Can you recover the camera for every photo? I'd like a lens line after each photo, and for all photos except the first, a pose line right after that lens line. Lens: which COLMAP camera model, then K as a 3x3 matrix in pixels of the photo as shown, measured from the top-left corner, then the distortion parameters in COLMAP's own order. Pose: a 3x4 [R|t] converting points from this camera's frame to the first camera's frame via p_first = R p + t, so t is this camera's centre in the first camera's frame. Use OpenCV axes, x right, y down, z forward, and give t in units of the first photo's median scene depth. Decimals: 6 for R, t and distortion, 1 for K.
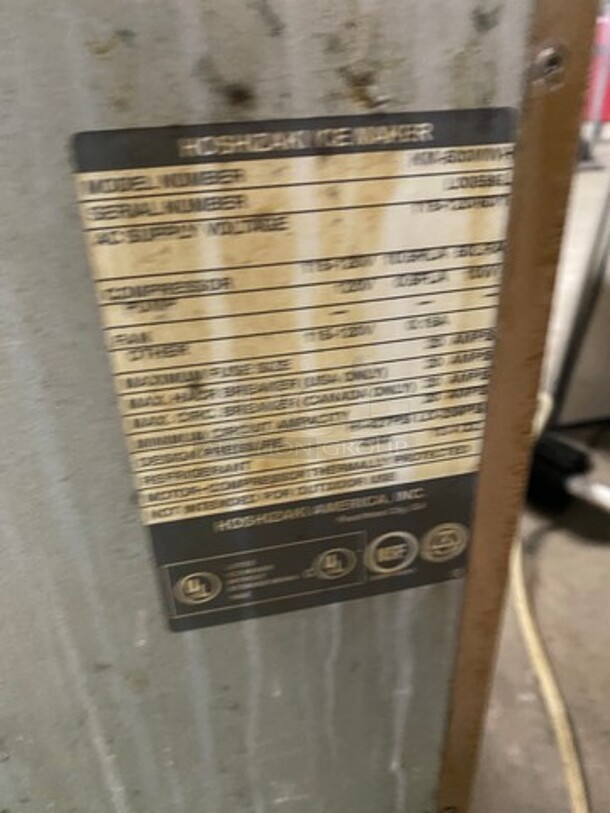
lens RADIAL K [[603.4, 0, 305.0], [0, 603.4, 406.5], [0, 0, 1]] dist [-0.003944, -0.003081]
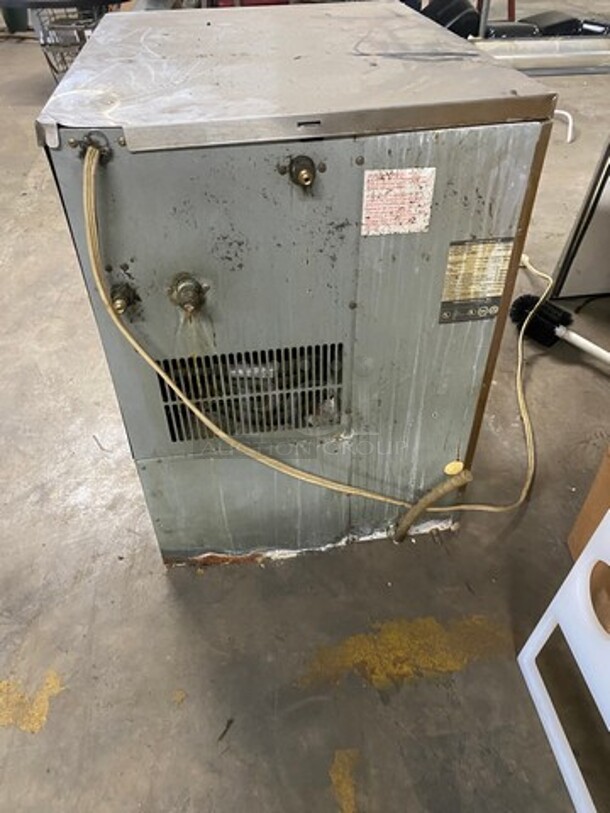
lens RADIAL K [[603.4, 0, 305.0], [0, 603.4, 406.5], [0, 0, 1]] dist [-0.003944, -0.003081]
pose [[0.997510, 0.059228, -0.038286, -1.284607], [-0.049413, 0.974292, 0.219803, -0.022135], [0.050321, -0.217364, 0.974793, -4.859296]]
